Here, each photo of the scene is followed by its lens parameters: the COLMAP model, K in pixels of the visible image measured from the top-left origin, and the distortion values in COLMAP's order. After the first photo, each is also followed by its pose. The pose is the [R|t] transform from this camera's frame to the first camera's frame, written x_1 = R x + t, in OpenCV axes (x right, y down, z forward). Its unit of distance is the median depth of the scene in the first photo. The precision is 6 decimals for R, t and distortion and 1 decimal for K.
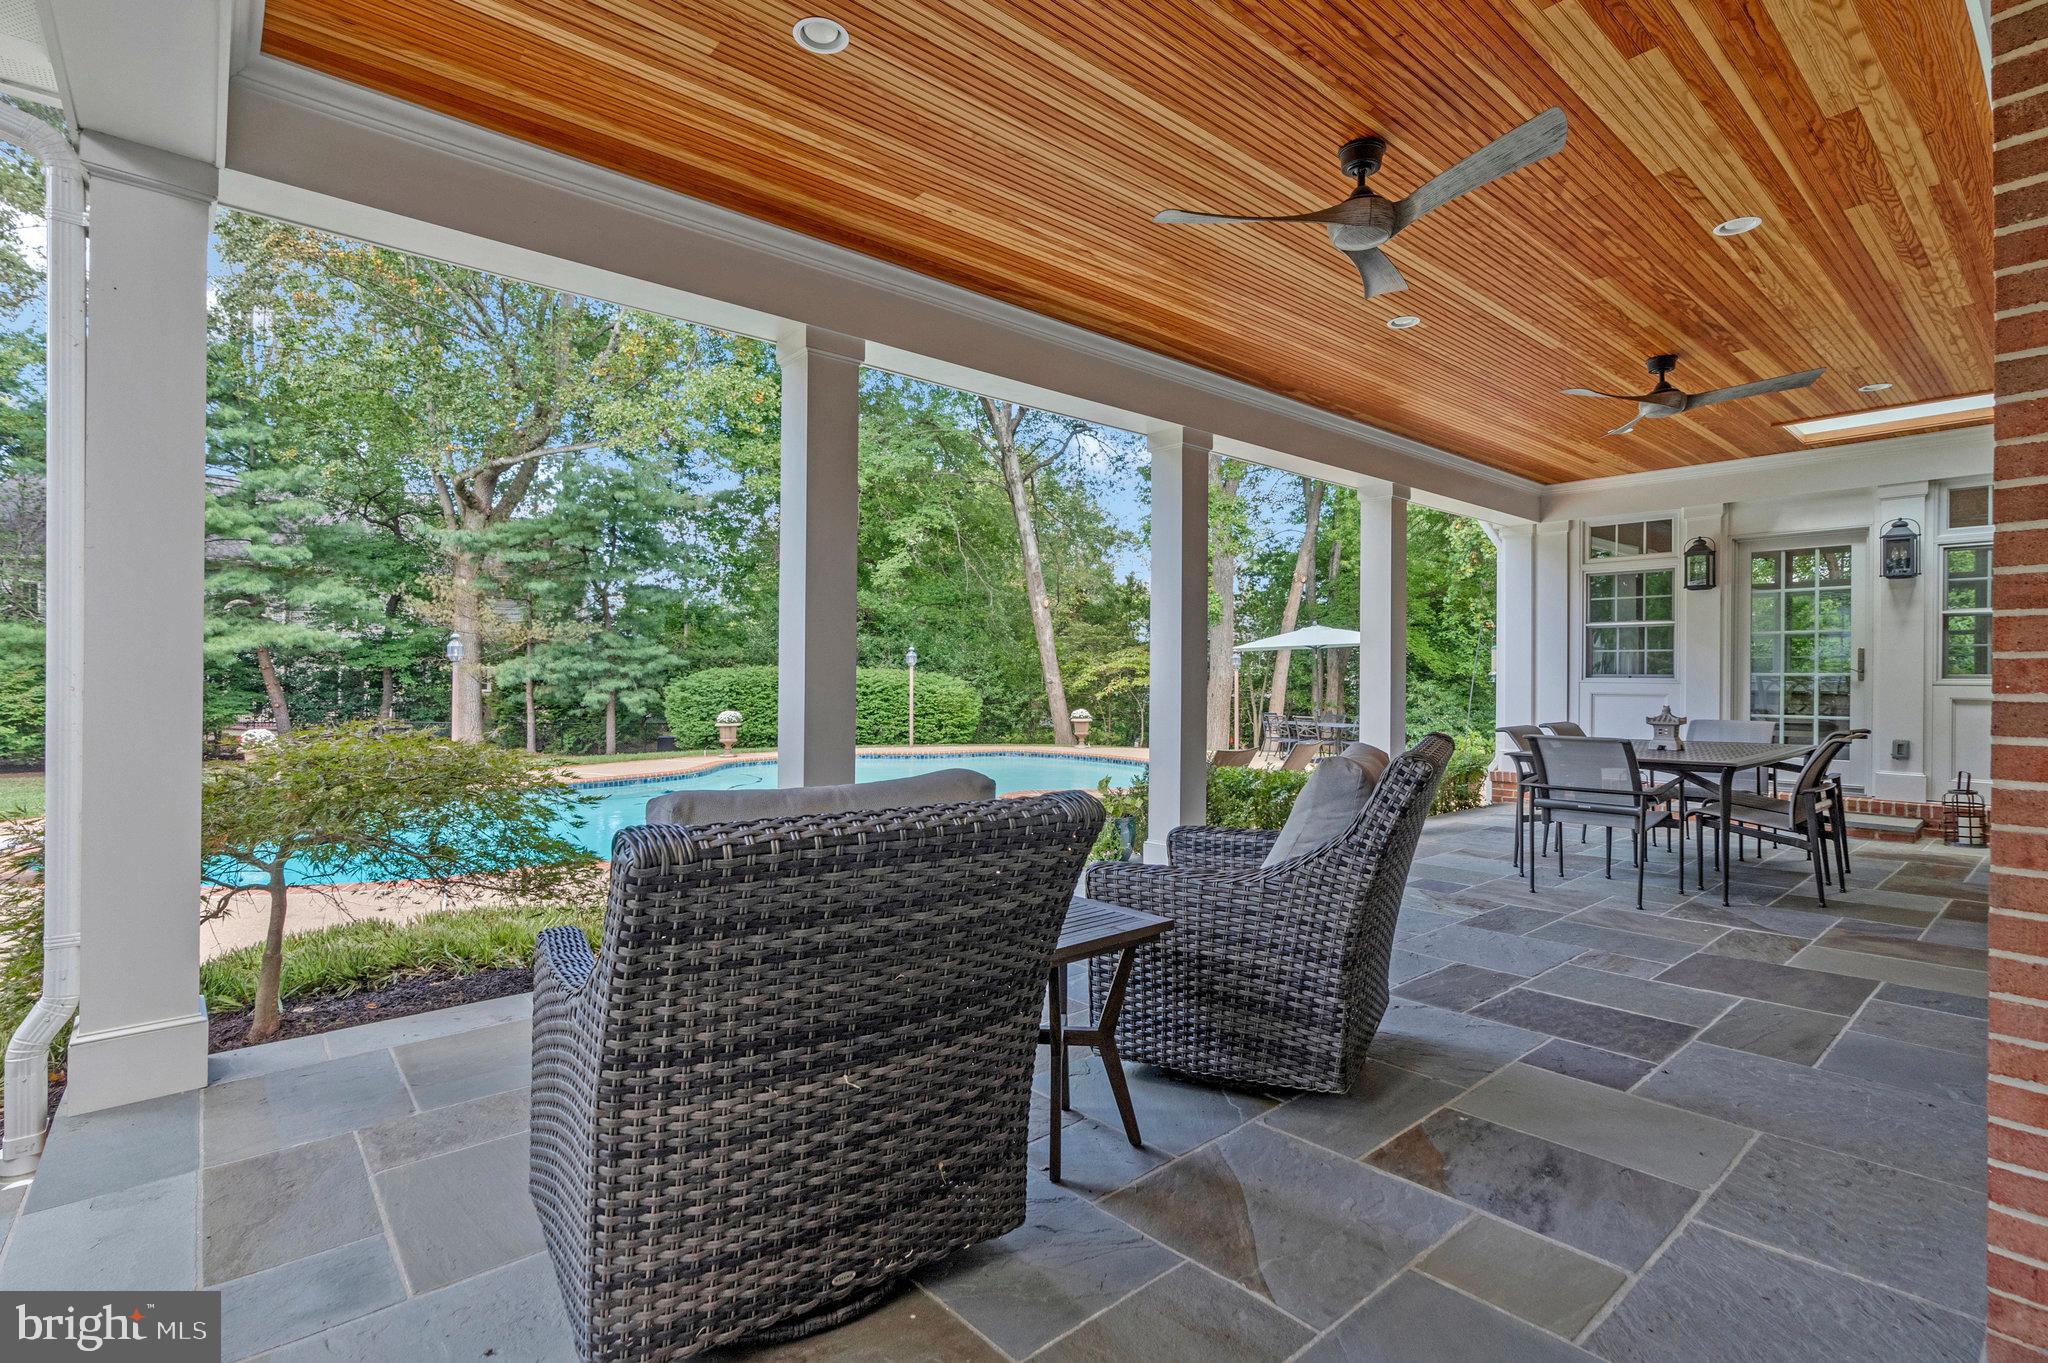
lens RADIAL K [[950.8, 0, 1030.3], [0, 950.8, 675.8], [0, 0, 1]] dist [0.003153, 0.000586]
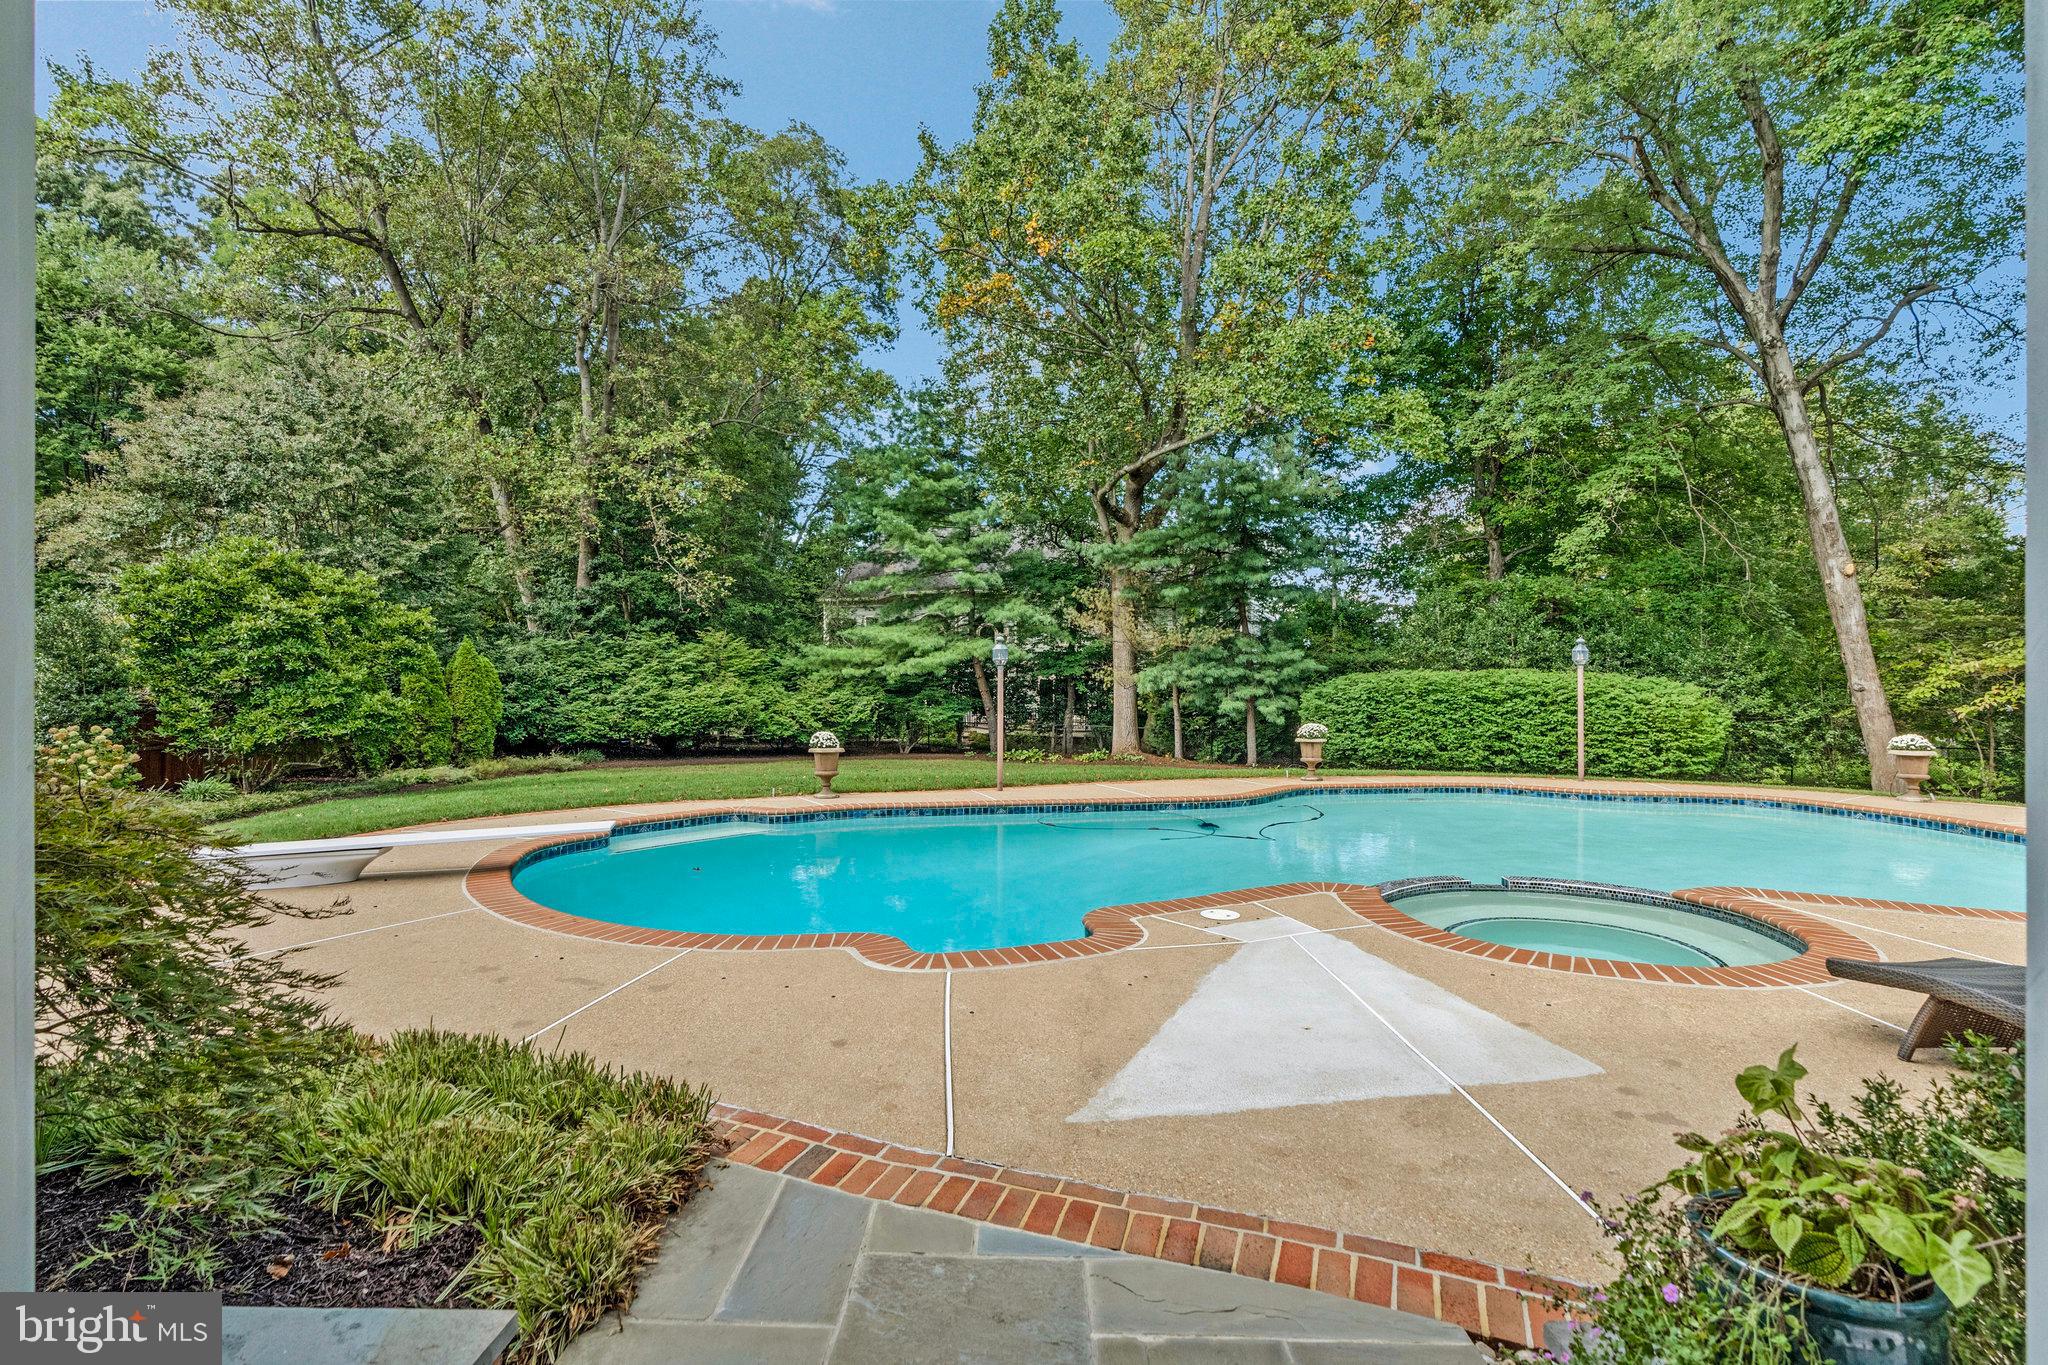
lens RADIAL K [[950.8, 0, 1030.3], [0, 950.8, 676.8], [0, 0, 1]] dist [0.003153, 0.000586]
pose [[0.757242, -0.008392, -0.653081, 0.018027], [0.002856, 0.999950, -0.009537, 0.002656], [0.653128, 0.005356, 0.757228, 0.133749]]
